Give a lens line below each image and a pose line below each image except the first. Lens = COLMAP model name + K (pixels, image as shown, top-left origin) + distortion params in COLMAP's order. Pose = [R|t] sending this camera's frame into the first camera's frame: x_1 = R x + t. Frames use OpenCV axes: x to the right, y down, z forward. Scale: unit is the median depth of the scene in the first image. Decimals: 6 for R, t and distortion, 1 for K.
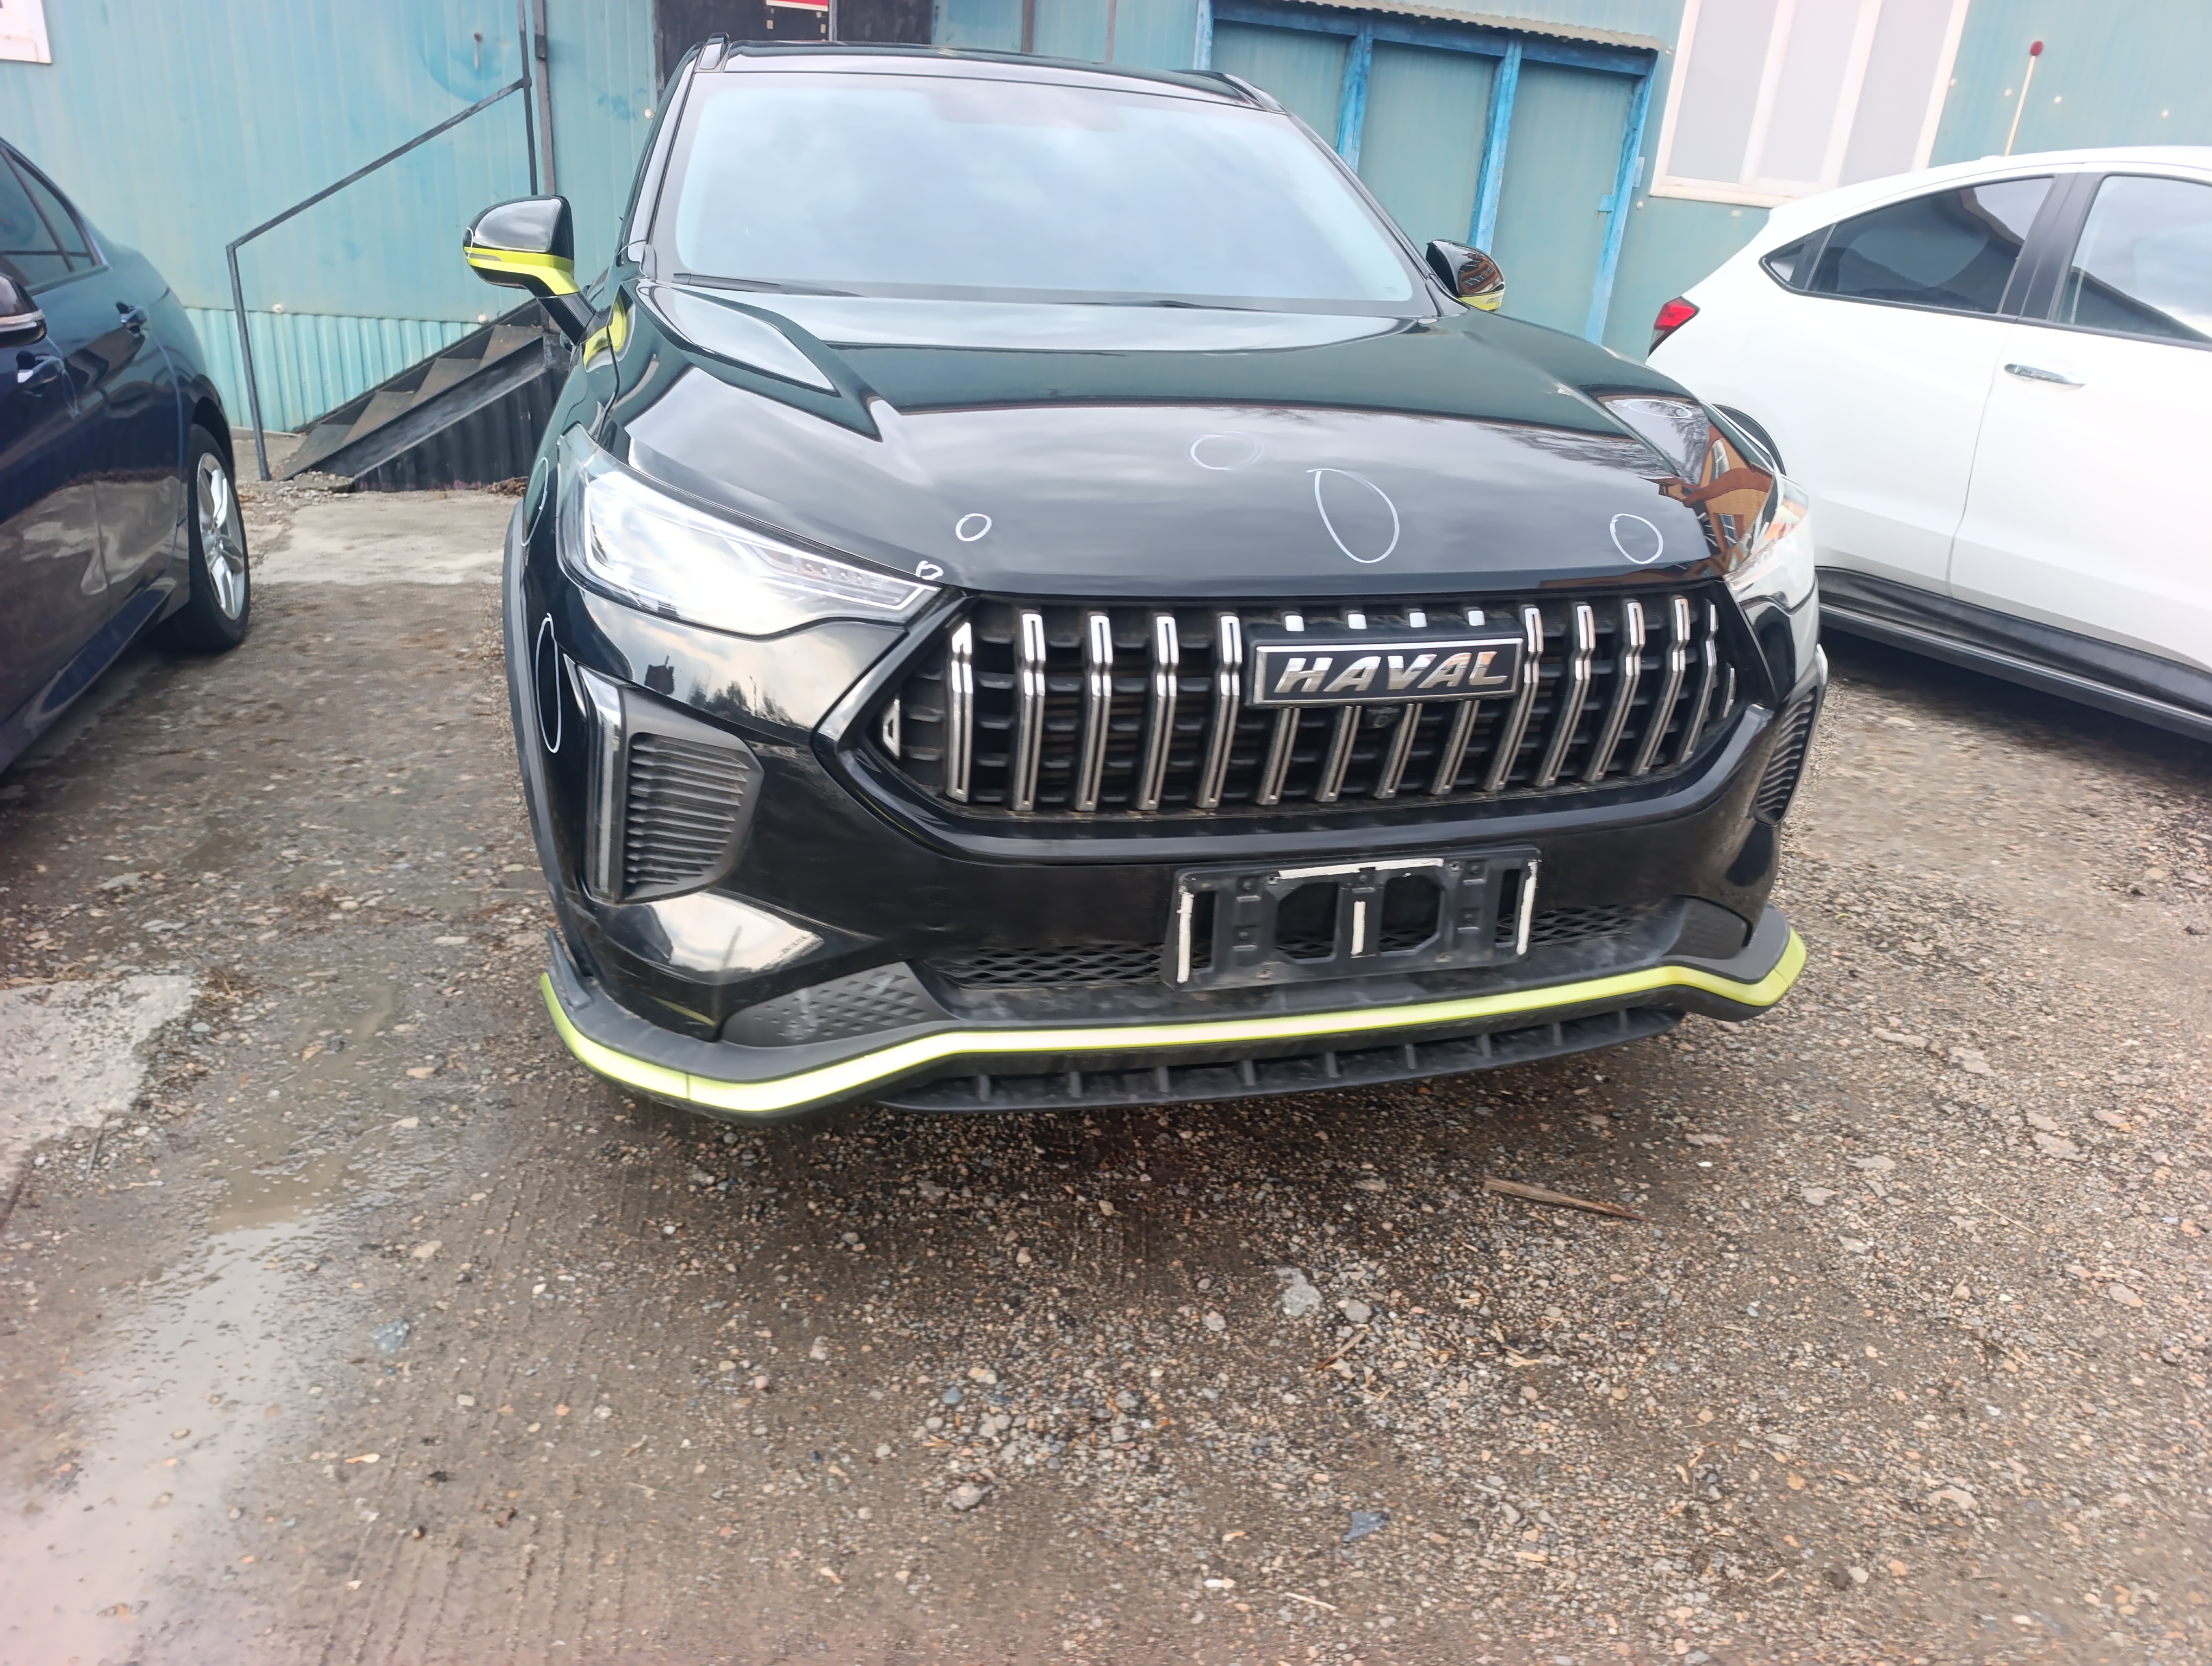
lens RADIAL K [[1480.2, 0, 1094.5], [0, 1480.2, 829.1], [0, 0, 1]] dist [0.004369, -0.010990]
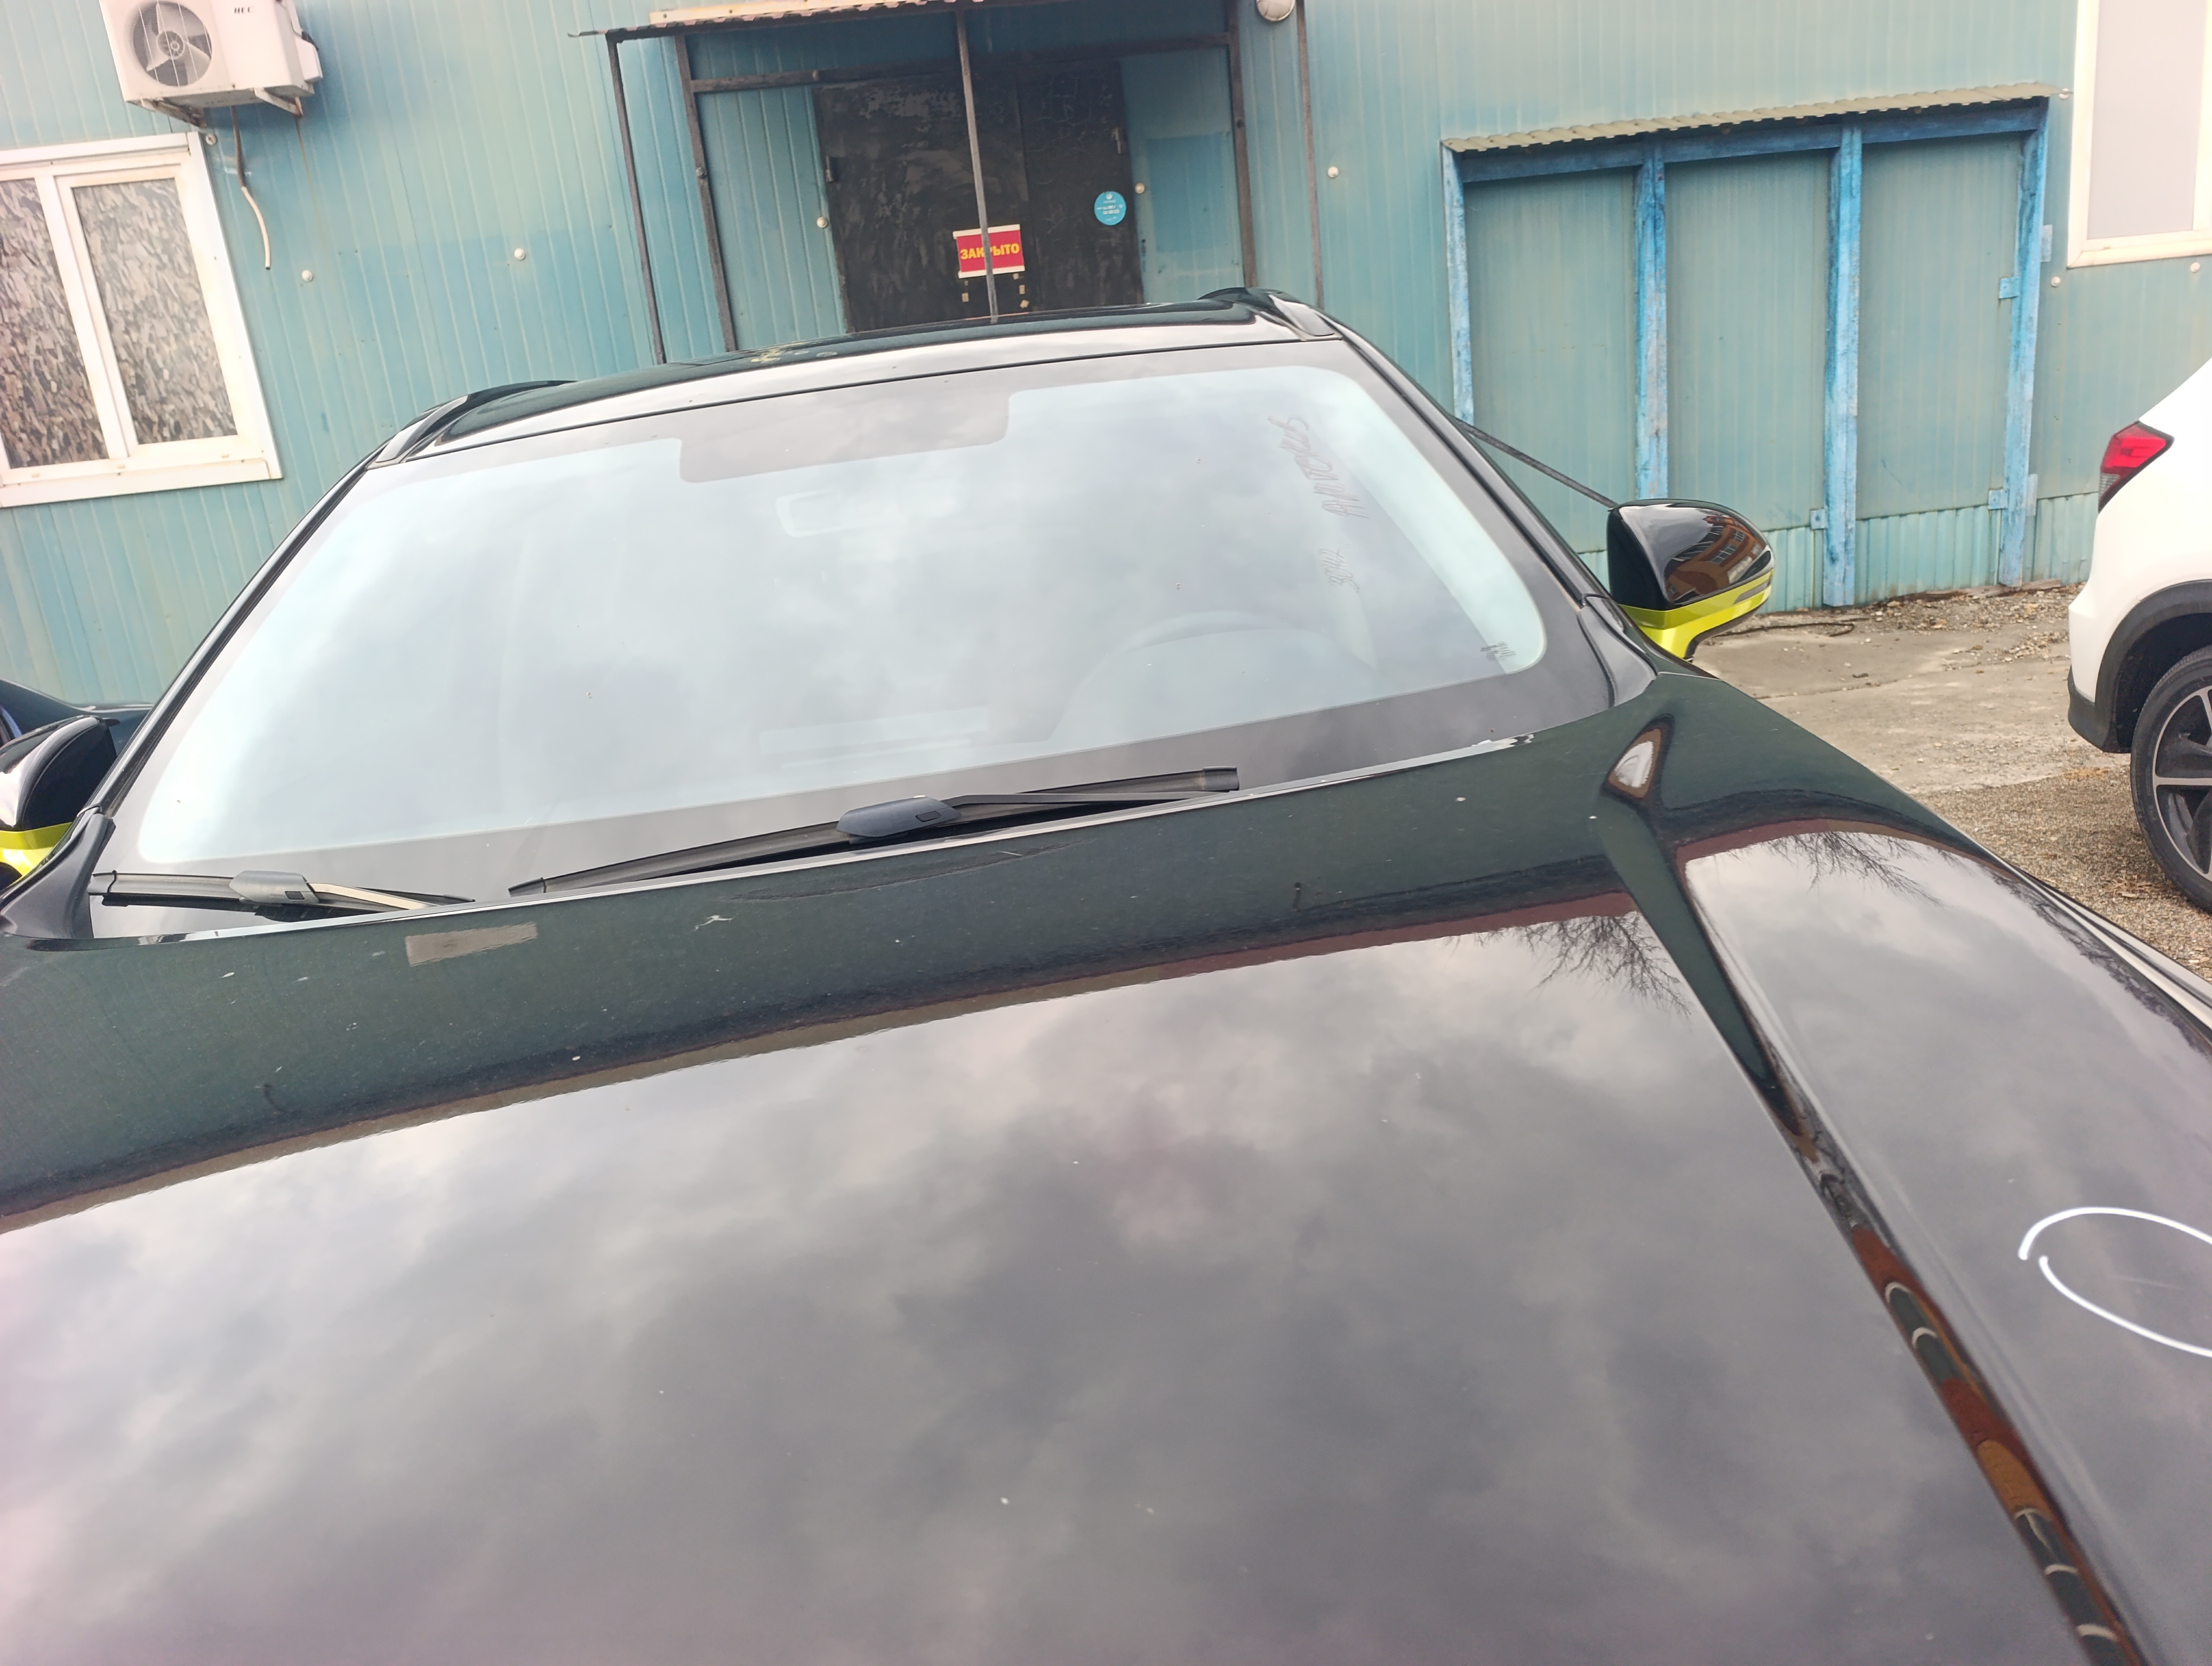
lens RADIAL K [[1480.2, 0, 1109.1], [0, 1480.2, 830.2], [0, 0, 1]] dist [0.004369, -0.010990]
pose [[0.959814, -0.109563, -0.258366, 0.061024], [0.078272, 0.988621, -0.128459, -0.077404], [0.269500, 0.103074, 0.957468, 0.151517]]
